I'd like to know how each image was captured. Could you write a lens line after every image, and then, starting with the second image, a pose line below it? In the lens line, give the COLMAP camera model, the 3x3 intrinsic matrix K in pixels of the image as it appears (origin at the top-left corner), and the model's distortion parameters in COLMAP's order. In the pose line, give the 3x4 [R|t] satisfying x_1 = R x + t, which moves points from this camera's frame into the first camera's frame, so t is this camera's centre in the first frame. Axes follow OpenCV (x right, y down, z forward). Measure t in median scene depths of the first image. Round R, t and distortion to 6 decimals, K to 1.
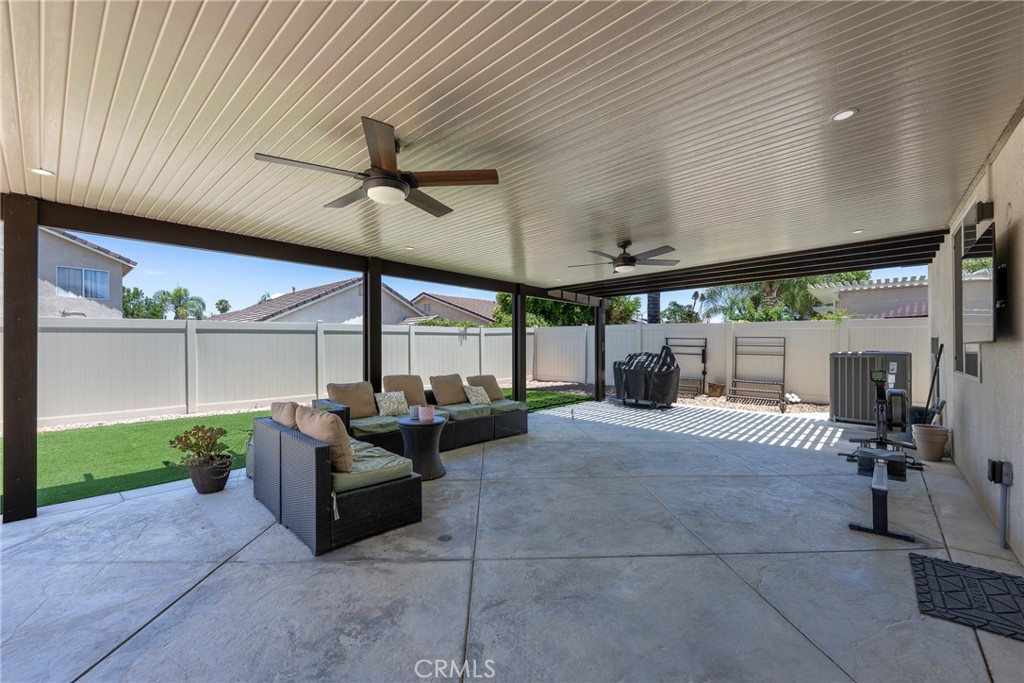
lens RADIAL K [[413.4, 0, 513.9], [0, 413.4, 347.3], [0, 0, 1]] dist [-0.001976, -0.000104]
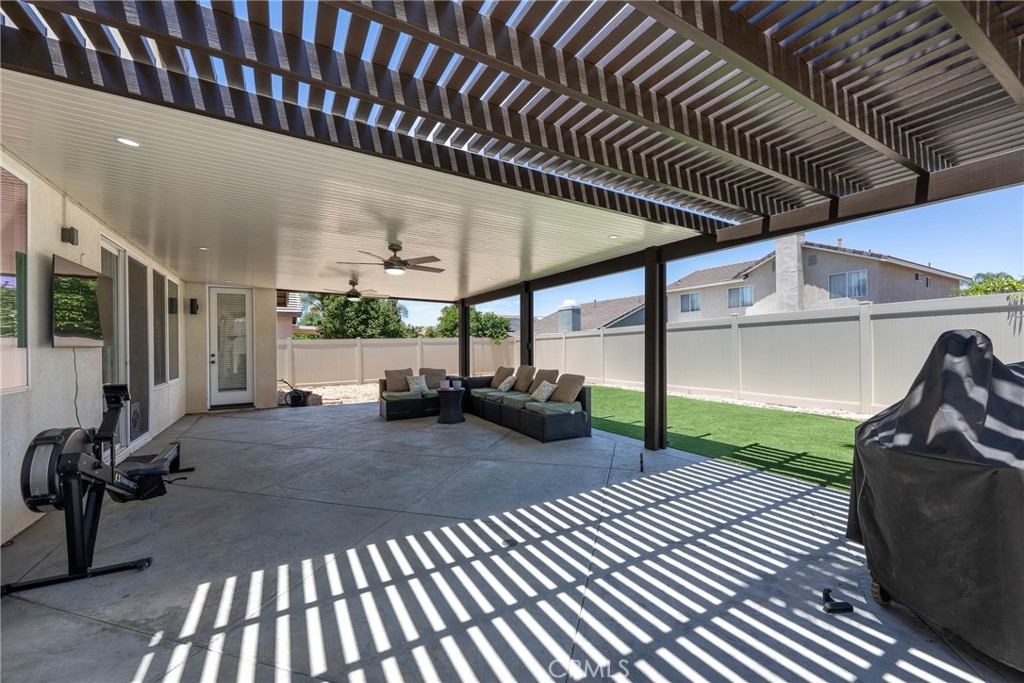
lens RADIAL K [[413.4, 0, 513.9], [0, 413.4, 347.3], [0, 0, 1]] dist [-0.001976, -0.000104]
pose [[-0.322862, 0.008916, -0.946404, 0.685437], [0.013696, 0.999895, 0.004747, 0.000183], [0.946347, -0.011429, -0.322951, 0.956004]]
